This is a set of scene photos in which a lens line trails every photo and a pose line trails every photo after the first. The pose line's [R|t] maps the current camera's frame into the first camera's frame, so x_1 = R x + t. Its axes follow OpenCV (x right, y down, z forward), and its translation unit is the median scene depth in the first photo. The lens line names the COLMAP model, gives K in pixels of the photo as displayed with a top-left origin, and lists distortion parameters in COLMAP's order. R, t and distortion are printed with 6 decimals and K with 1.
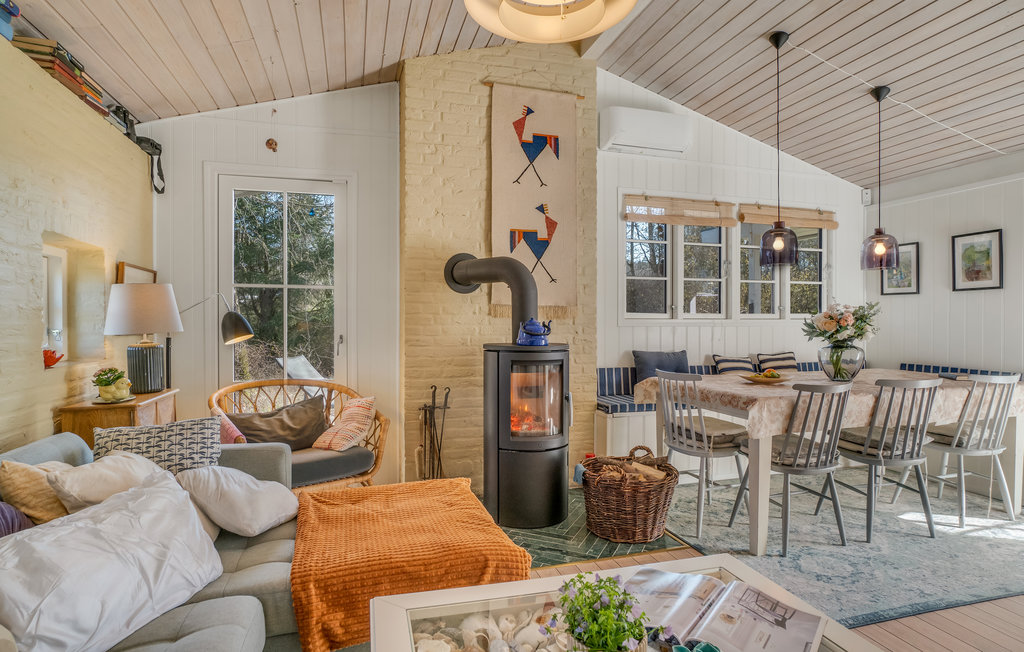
lens RADIAL K [[543.0, 0, 511.6], [0, 543.0, 324.2], [0, 0, 1]] dist [-0.032568, 0.007971]
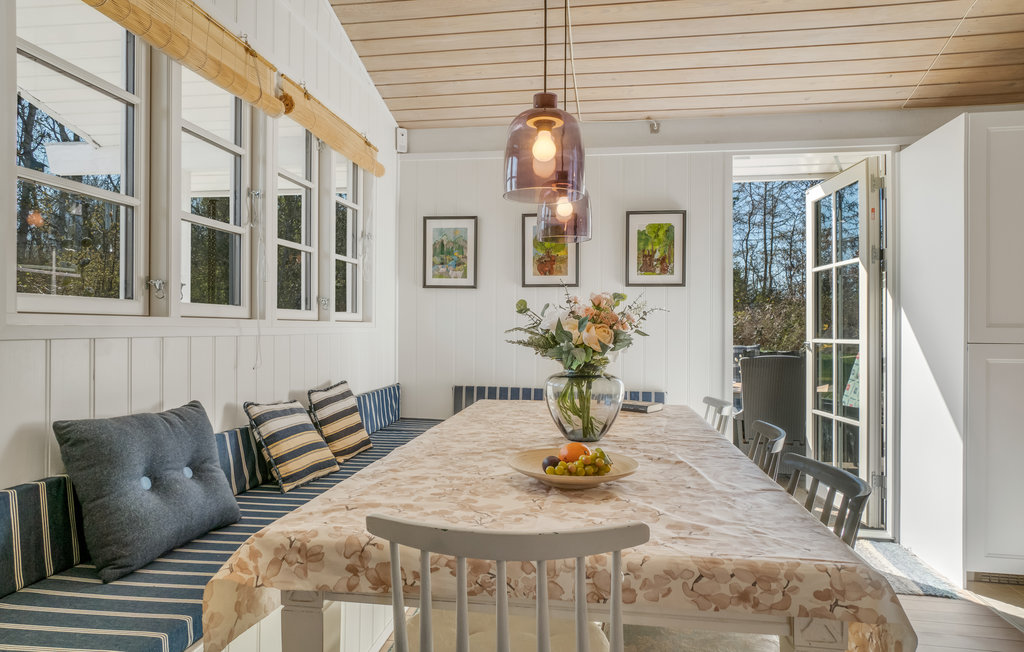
lens RADIAL K [[609.5, 0, 516.3], [0, 609.5, 327.6], [0, 0, 1]] dist [-0.004004, 0.000249]
pose [[0.407560, 0.002785, 0.913174, 0.033666], [-0.004345, 0.999990, -0.001111, -0.003285], [-0.913168, -0.003515, 0.407568, 0.784645]]
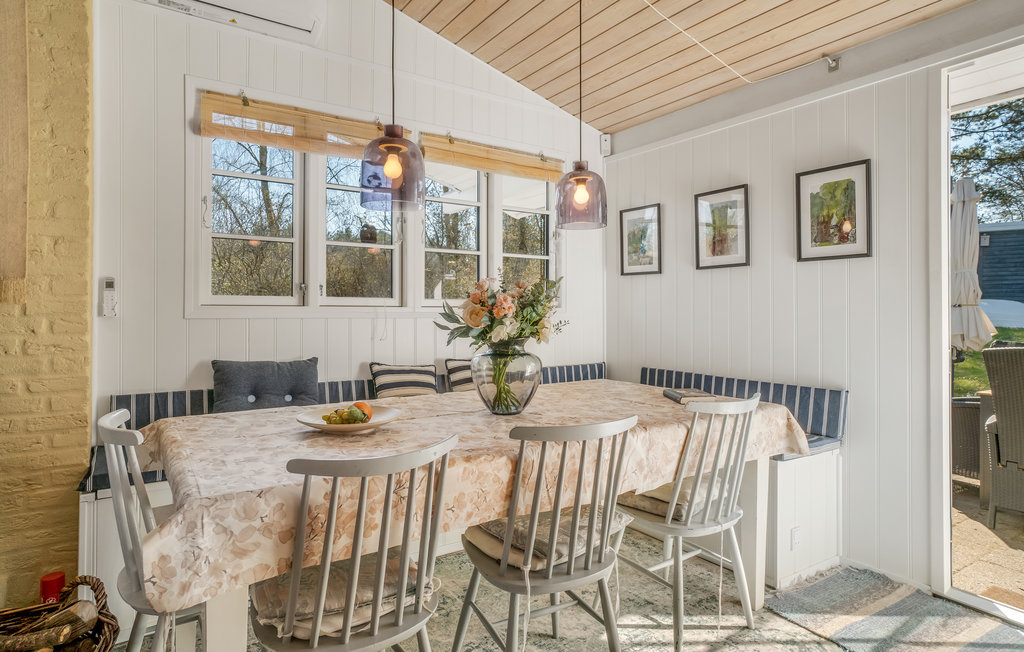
lens RADIAL K [[575.8, 0, 522.5], [0, 575.8, 306.2], [0, 0, 1]] dist [-0.025064, 0.005897]
pose [[0.945766, 0.004332, 0.324821, 0.411231], [0.000168, 0.999904, -0.013825, -0.000155], [-0.324850, 0.013130, 0.945674, 0.391885]]
